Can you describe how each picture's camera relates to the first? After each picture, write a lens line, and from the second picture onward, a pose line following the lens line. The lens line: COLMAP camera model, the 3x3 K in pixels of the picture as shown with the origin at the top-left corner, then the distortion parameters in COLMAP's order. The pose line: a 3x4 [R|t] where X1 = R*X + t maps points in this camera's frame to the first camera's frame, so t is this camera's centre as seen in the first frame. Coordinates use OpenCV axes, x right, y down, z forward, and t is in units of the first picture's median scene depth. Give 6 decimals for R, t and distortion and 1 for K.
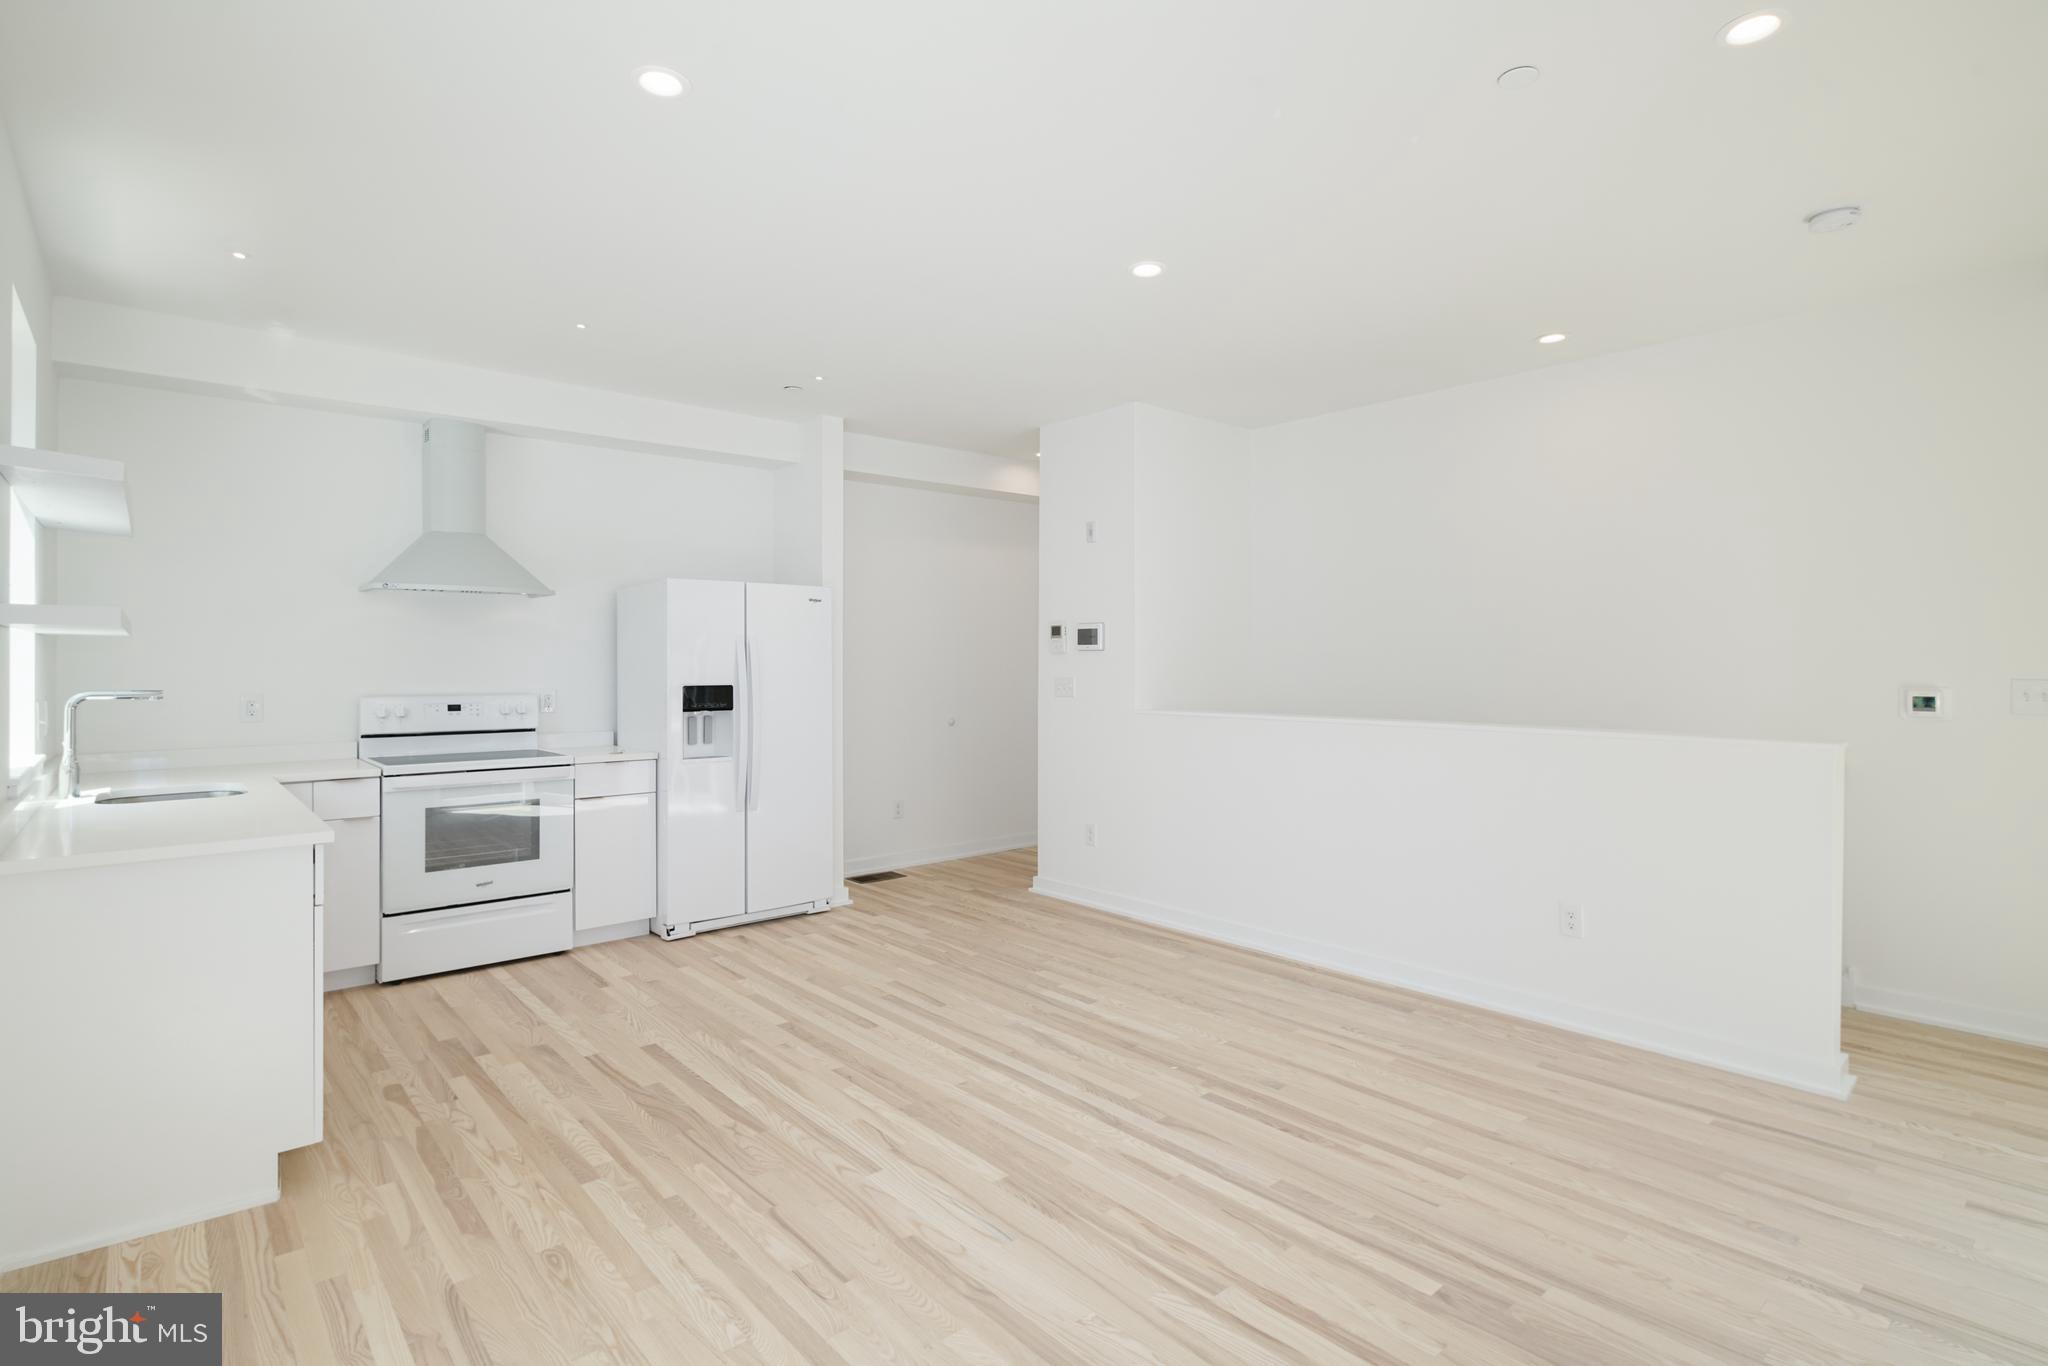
lens RADIAL K [[1014.4, 0, 1010.1], [0, 1014.4, 666.4], [0, 0, 1]] dist [-0.006667, -0.000472]
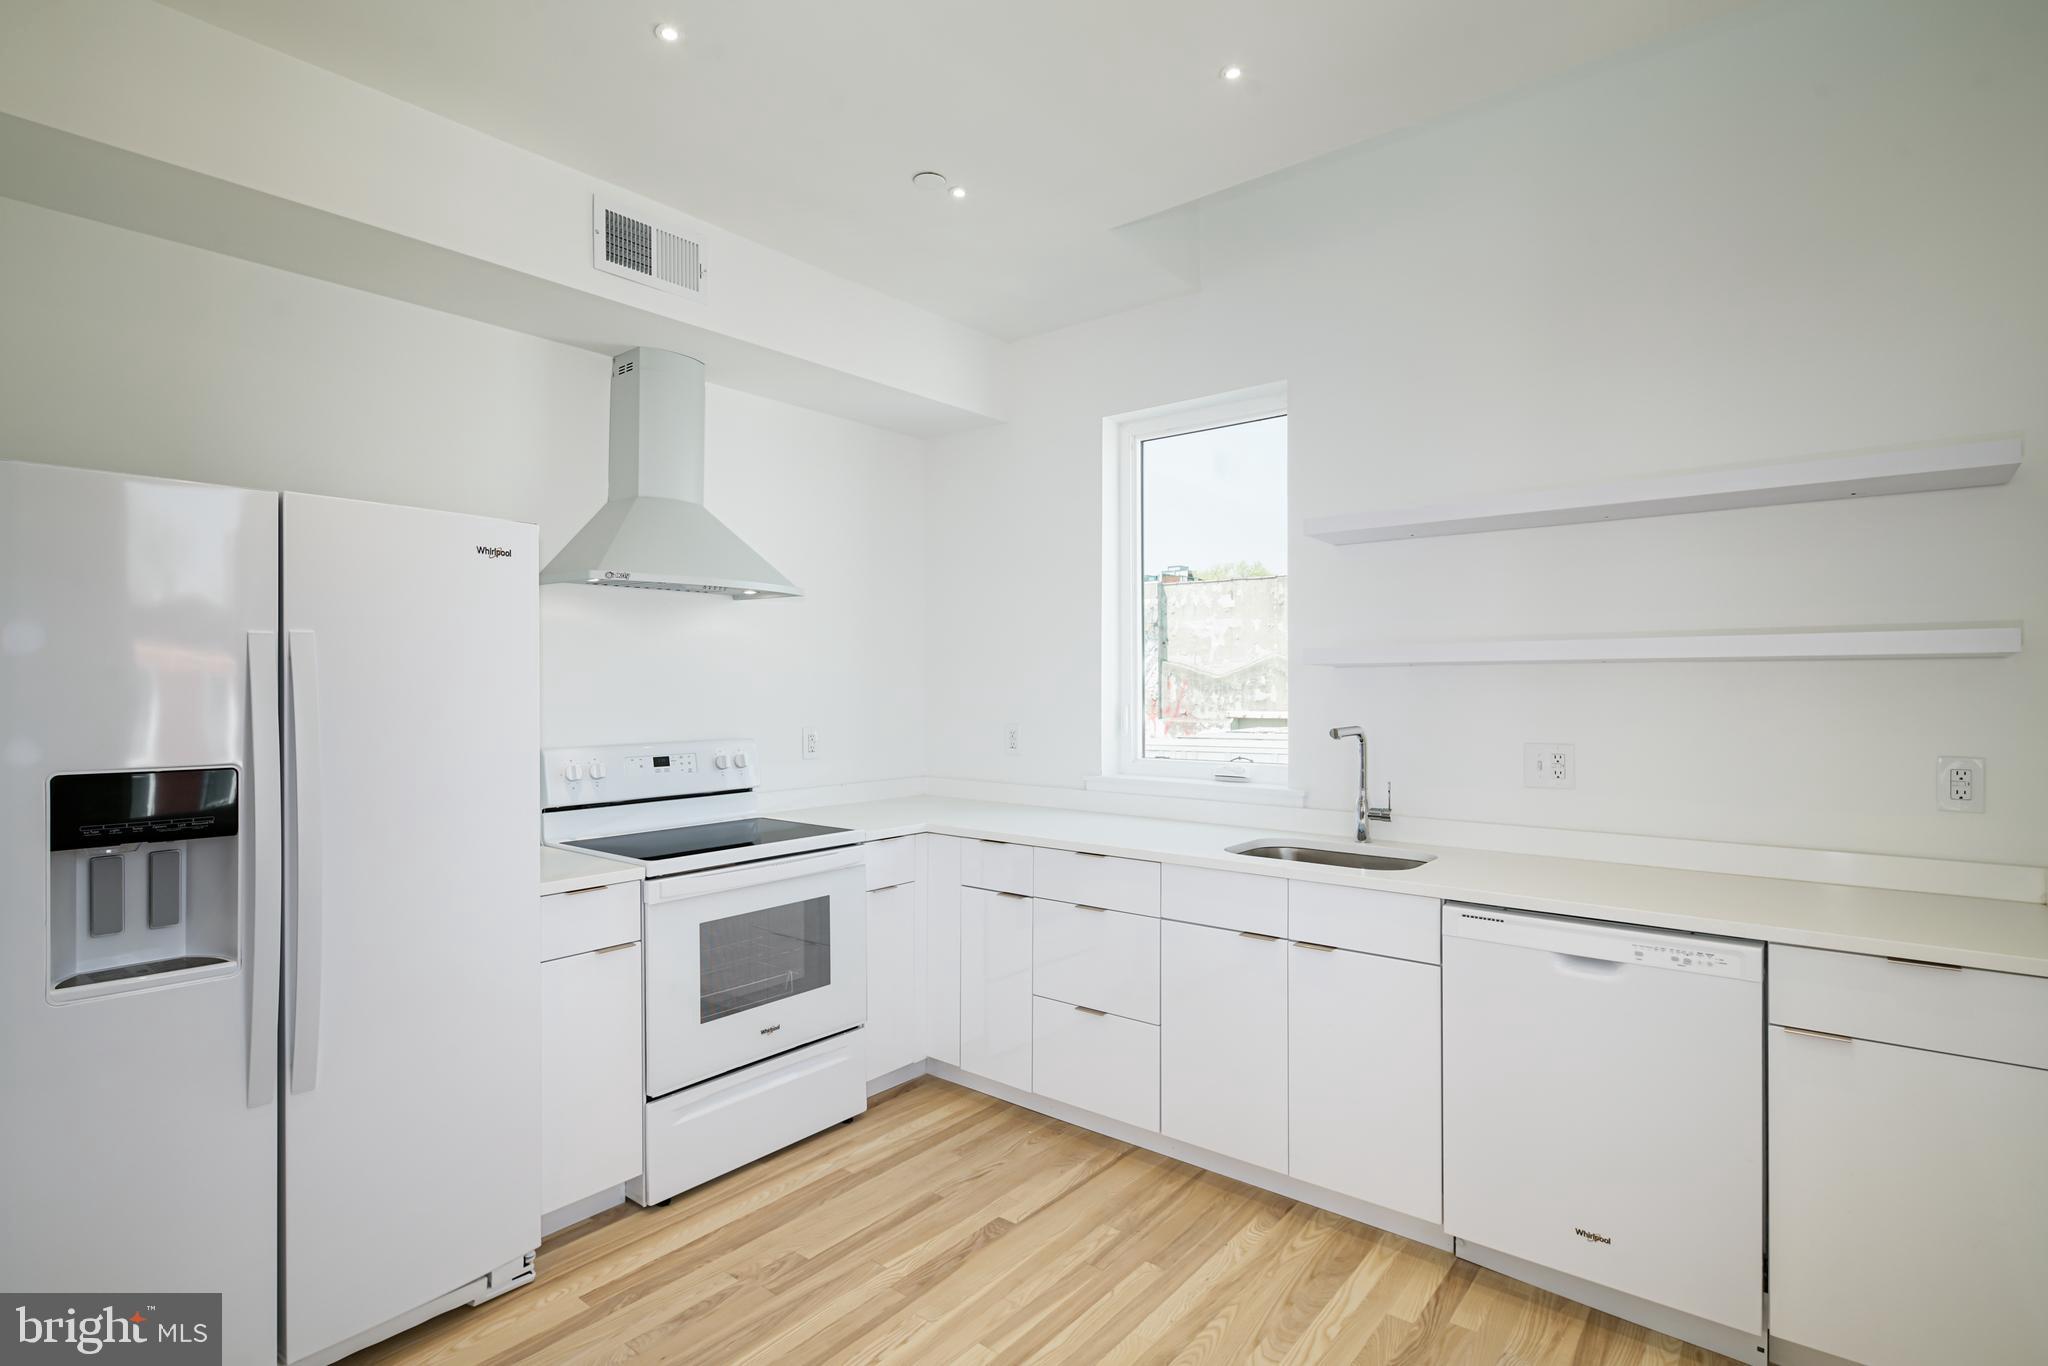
lens RADIAL K [[1014.4, 0, 1024.0], [0, 1014.4, 688.5], [0, 0, 1]] dist [-0.006667, -0.000472]
pose [[0.979624, 0.002824, 0.200821, -0.630775], [-0.004973, 0.999936, 0.010198, -0.022516], [-0.200779, -0.010988, 0.979575, 0.407775]]
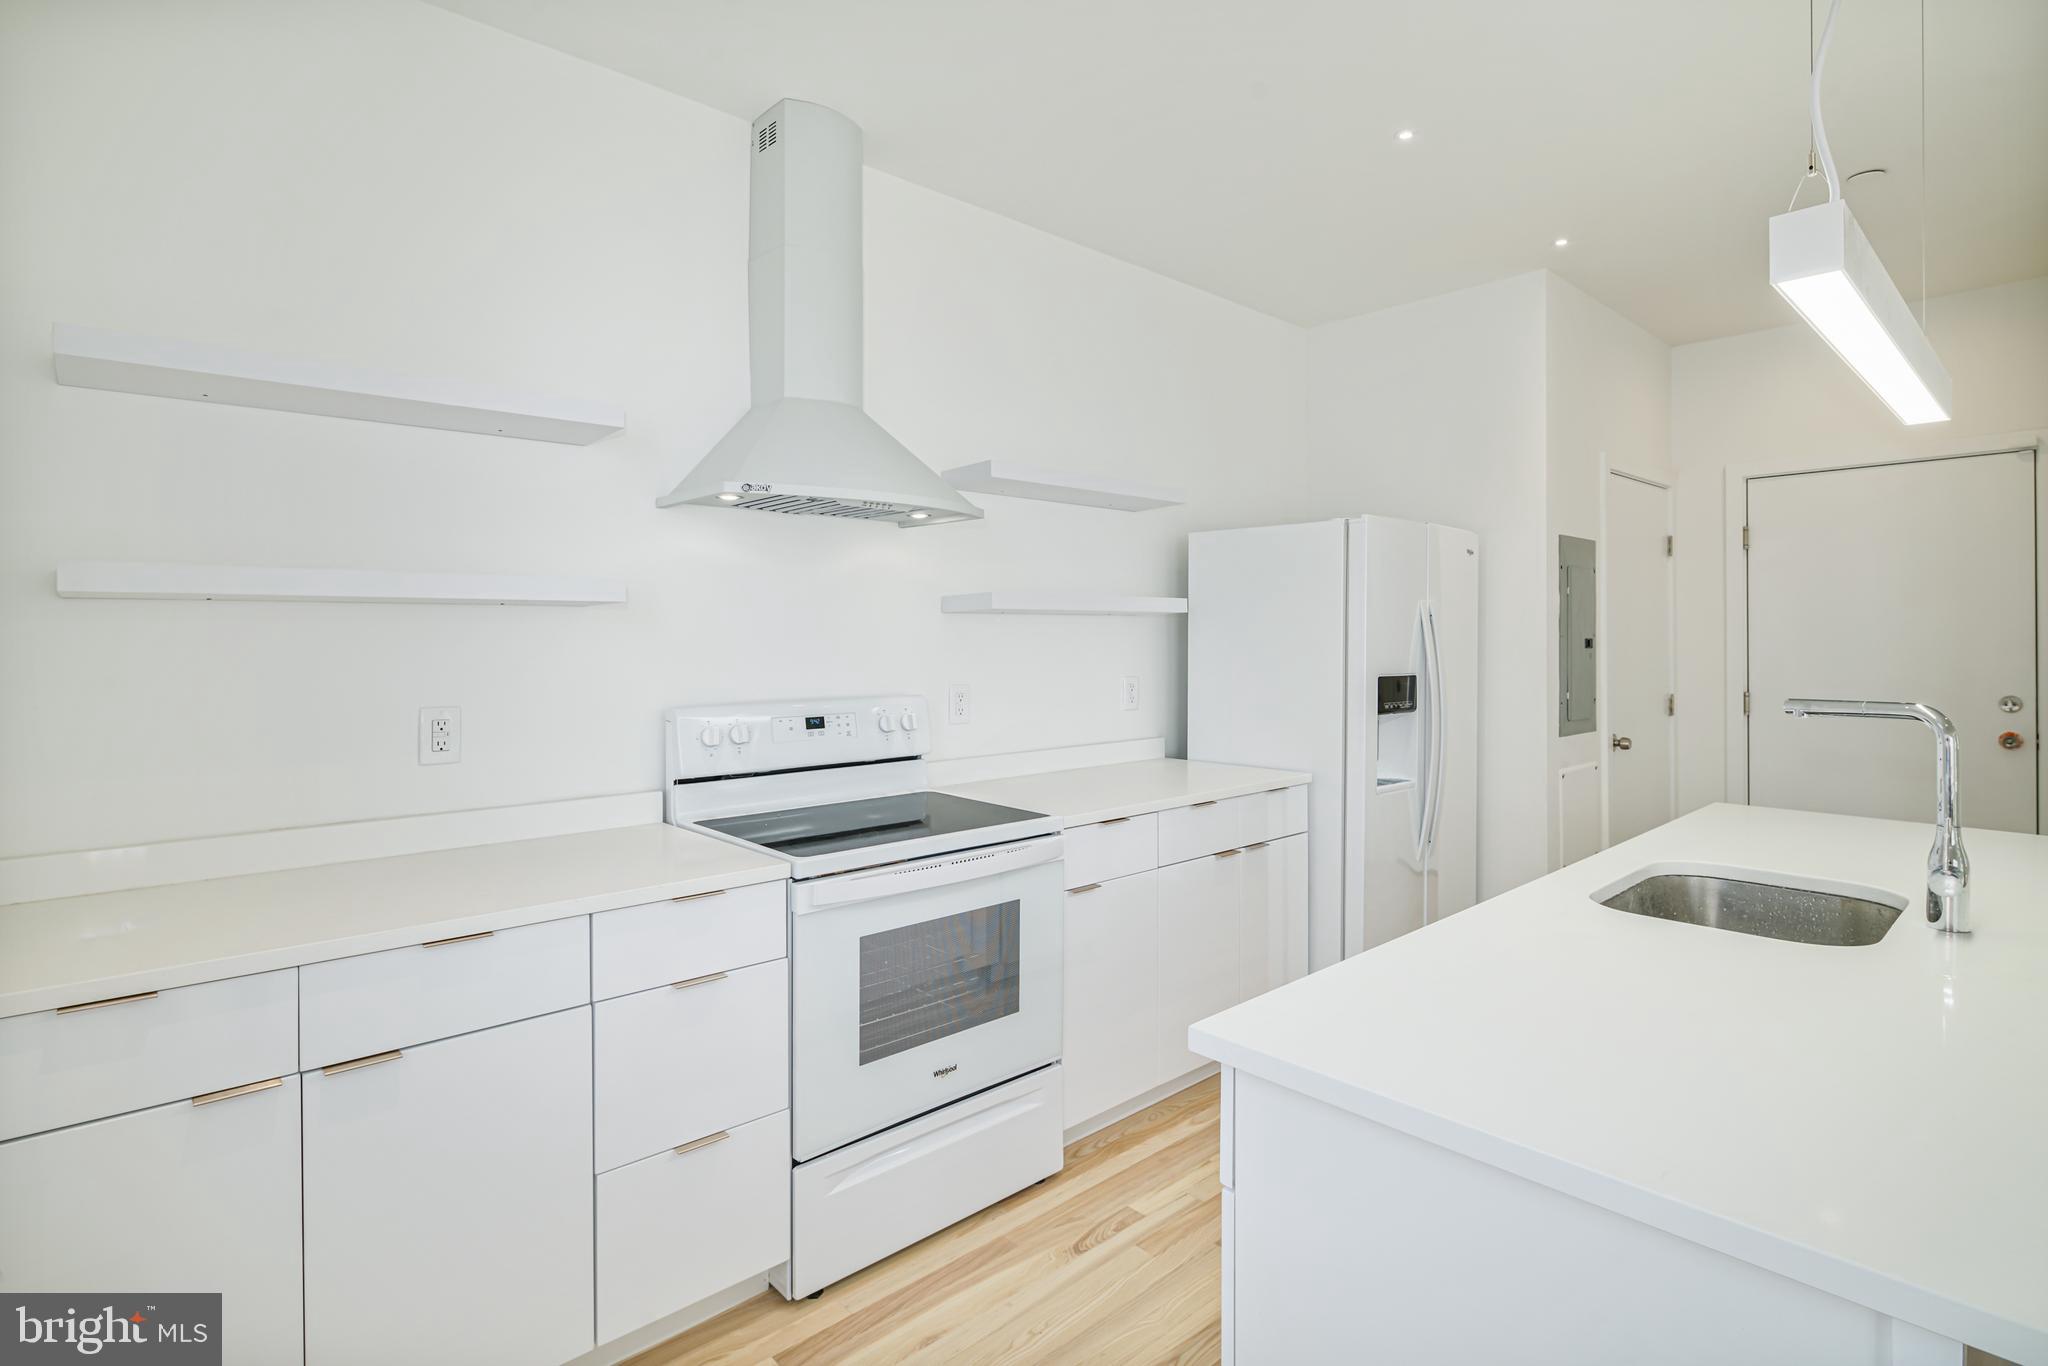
lens RADIAL K [[1014.4, 0, 1005.5], [0, 1014.4, 656.8], [0, 0, 1]] dist [-0.006667, -0.000472]
pose [[0.999470, 0.004753, 0.032193, -0.651847], [-0.005810, 0.999444, 0.032819, -0.019769], [-0.032019, -0.032989, 0.998943, 0.626243]]
